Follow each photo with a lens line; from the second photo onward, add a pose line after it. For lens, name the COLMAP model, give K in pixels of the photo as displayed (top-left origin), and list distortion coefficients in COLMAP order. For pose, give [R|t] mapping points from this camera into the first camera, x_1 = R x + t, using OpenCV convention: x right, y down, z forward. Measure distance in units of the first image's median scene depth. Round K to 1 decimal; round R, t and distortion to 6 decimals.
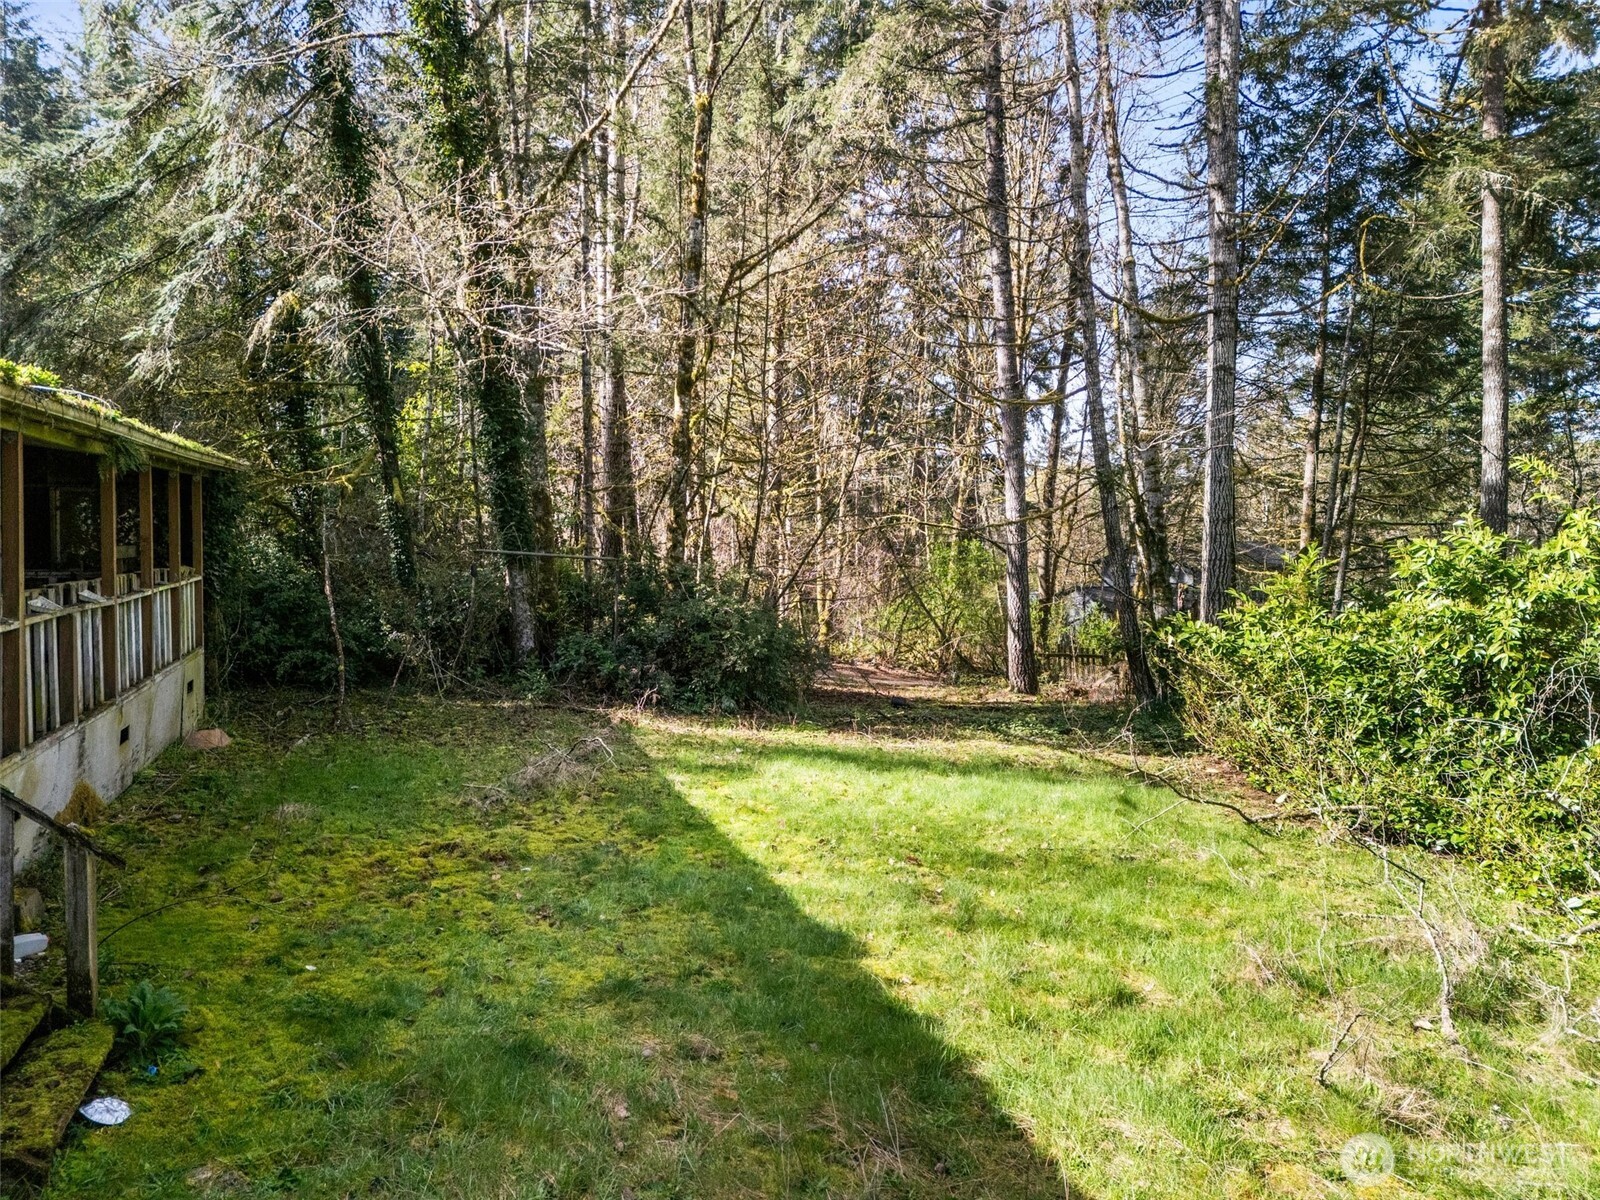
lens RADIAL K [[1130.3, 0, 800.0], [0, 1130.3, 600.0], [0, 0, 1]] dist [0.019561, -0.004266]
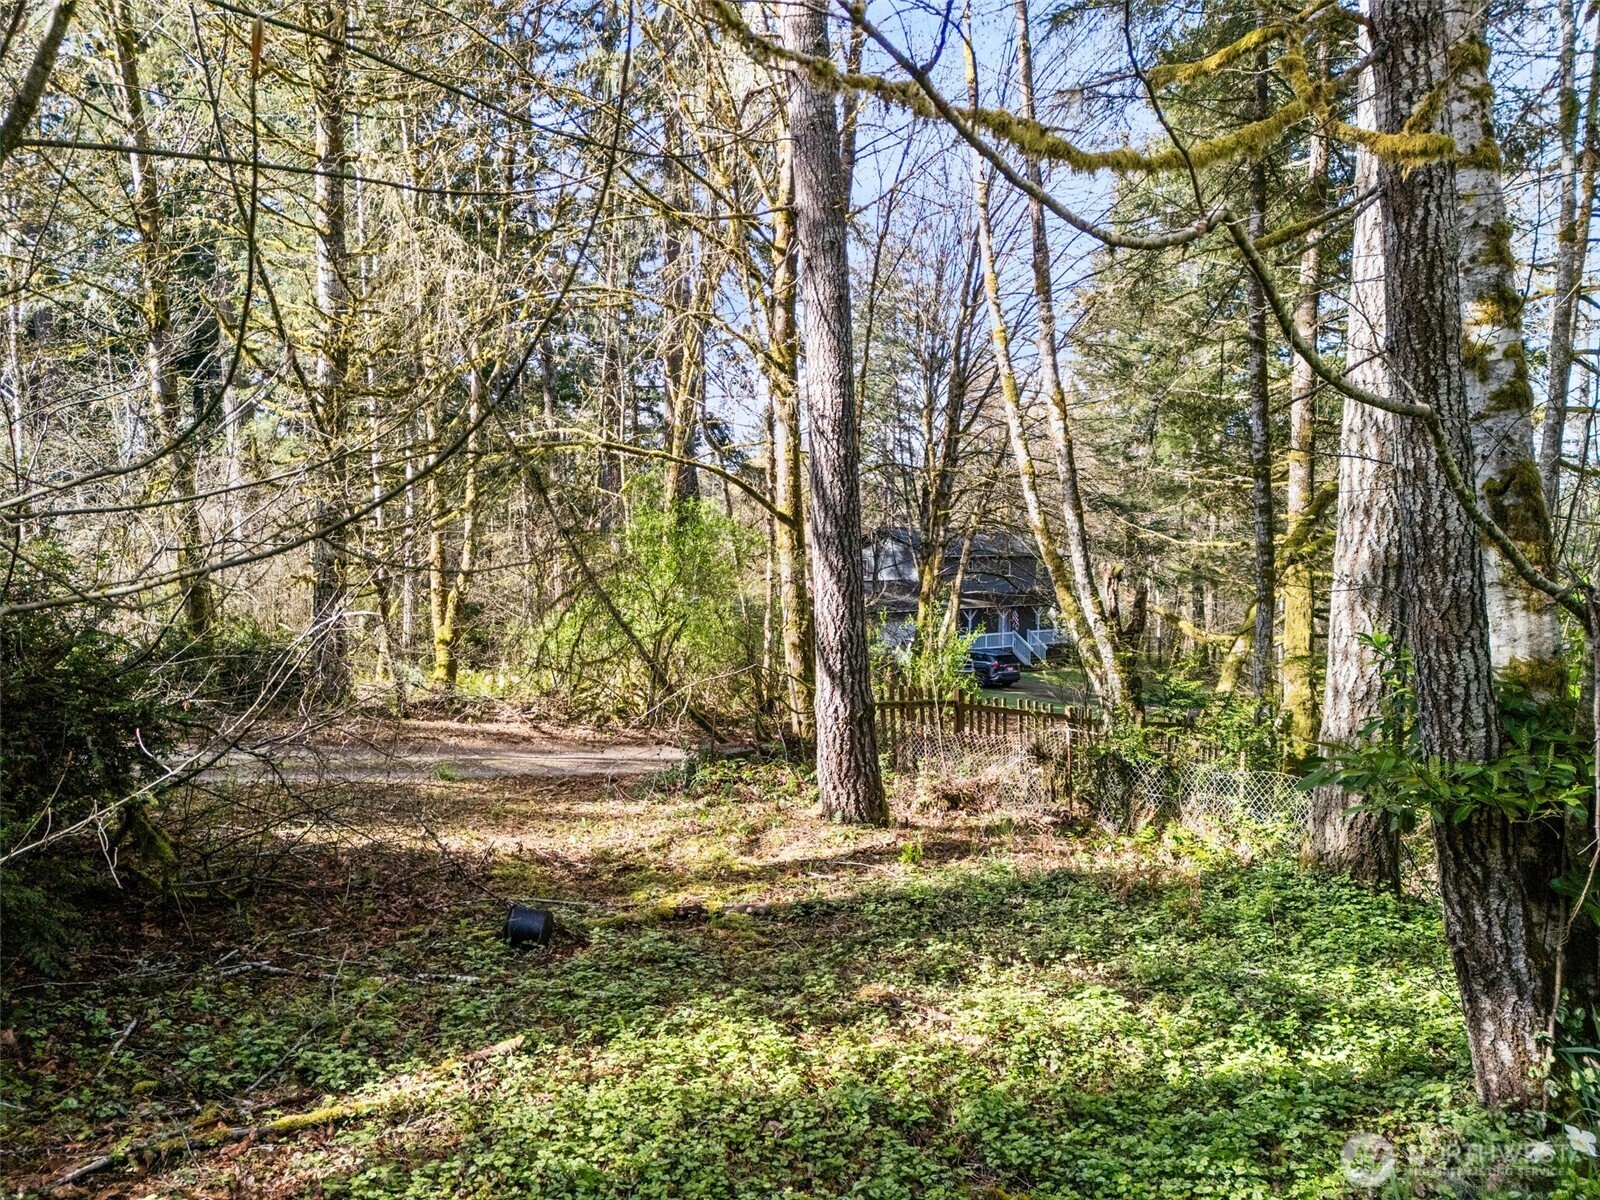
lens RADIAL K [[1130.3, 0, 800.0], [0, 1130.3, 600.0], [0, 0, 1]] dist [0.019561, -0.004266]
pose [[0.966756, -0.016863, 0.255144, 0.060175], [0.017022, 0.999854, 0.001586, -0.000254], [-0.255133, 0.002809, 0.966902, 0.493513]]
